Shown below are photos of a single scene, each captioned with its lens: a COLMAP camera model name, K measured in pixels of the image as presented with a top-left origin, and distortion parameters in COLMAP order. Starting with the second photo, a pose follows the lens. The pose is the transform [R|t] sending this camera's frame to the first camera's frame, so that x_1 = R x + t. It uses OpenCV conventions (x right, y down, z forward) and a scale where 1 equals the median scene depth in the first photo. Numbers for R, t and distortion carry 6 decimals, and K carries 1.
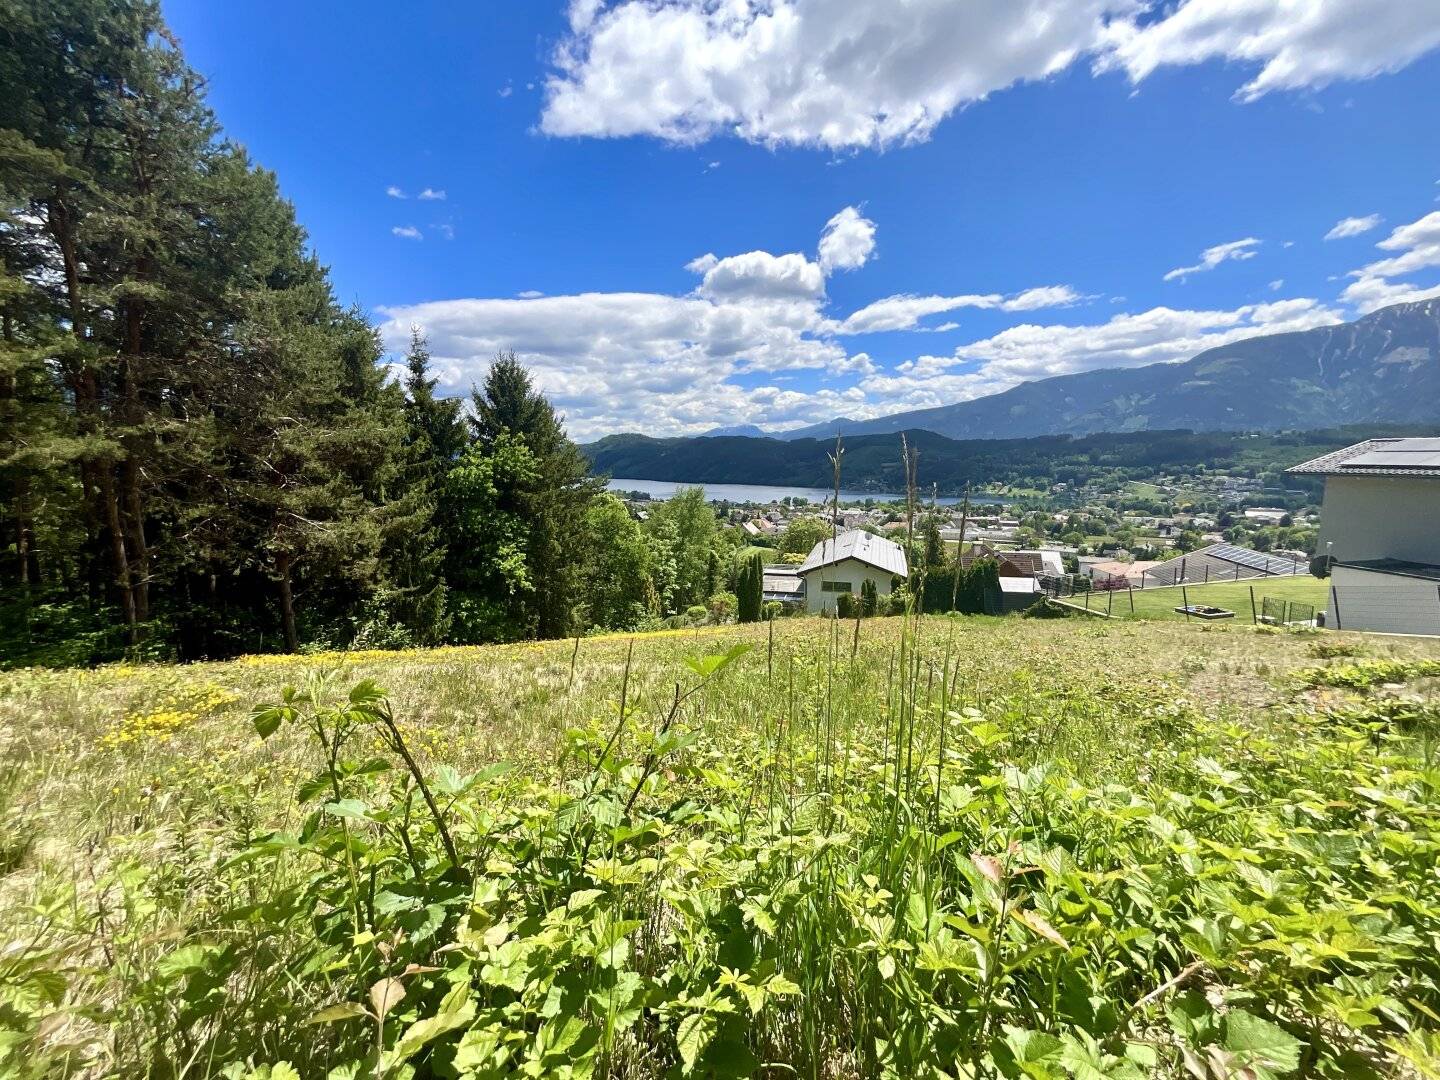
lens RADIAL K [[615.9, 0, 720.0], [0, 615.9, 540.0], [0, 0, 1]] dist [-0.000995, 0.000002]
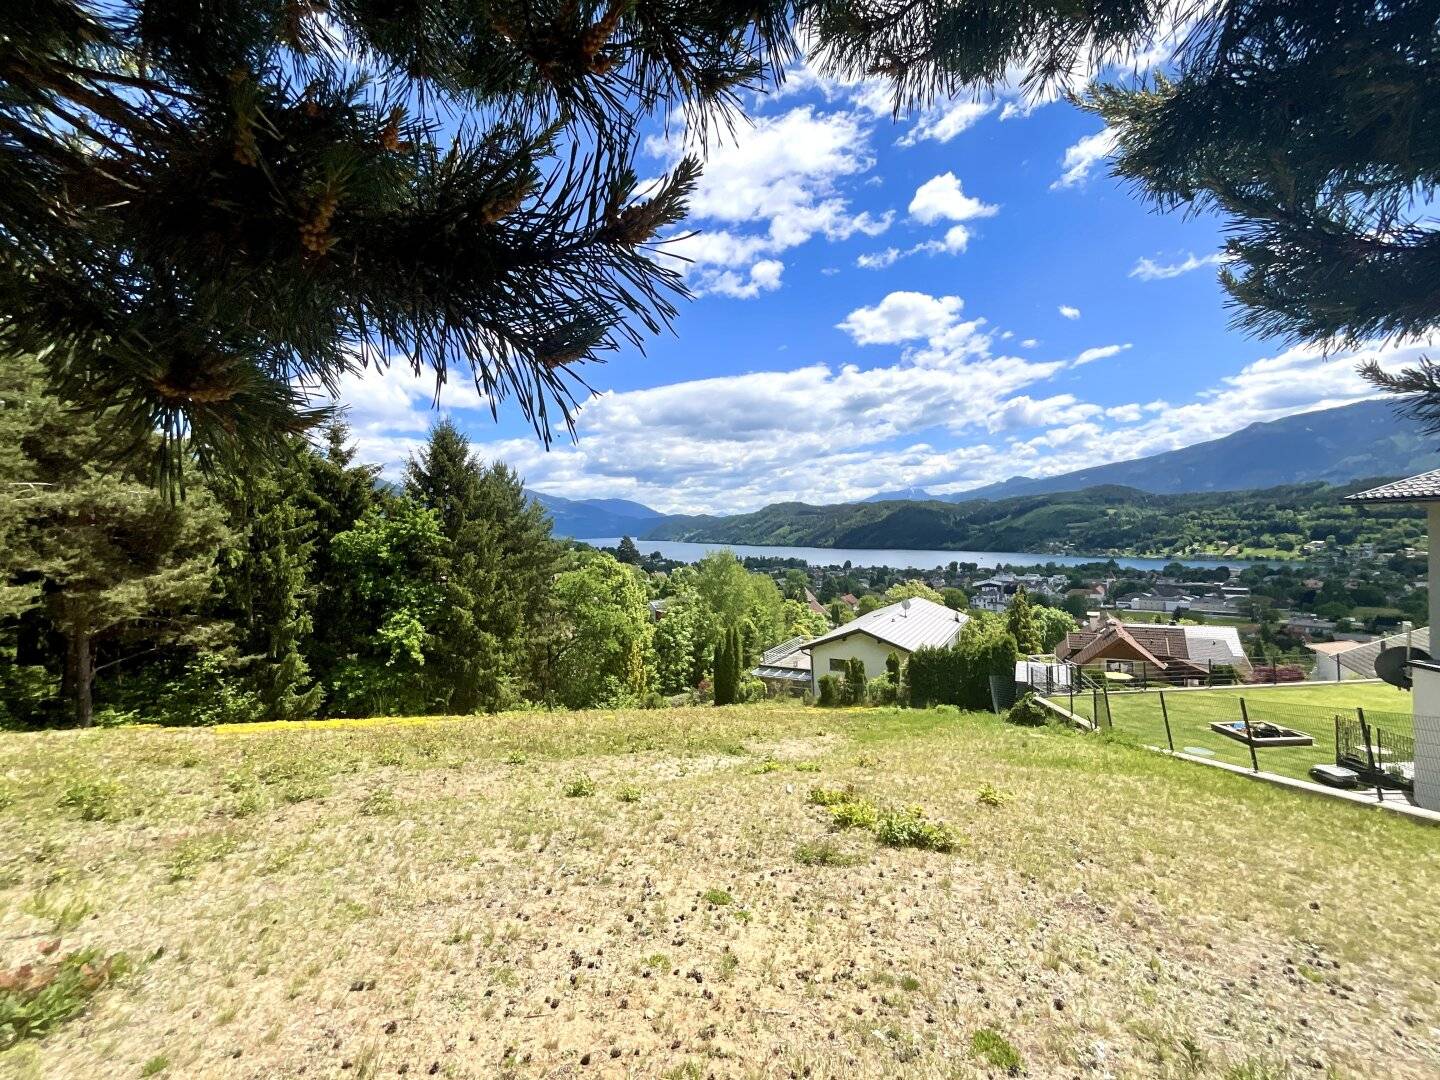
lens RADIAL K [[615.9, 0, 720.0], [0, 615.9, 540.0], [0, 0, 1]] dist [-0.000995, 0.000002]
pose [[0.961339, -0.022361, -0.274458, 0.228801], [-0.007677, 0.994133, -0.107887, -0.002426], [0.275261, 0.105823, 0.955528, 0.120432]]
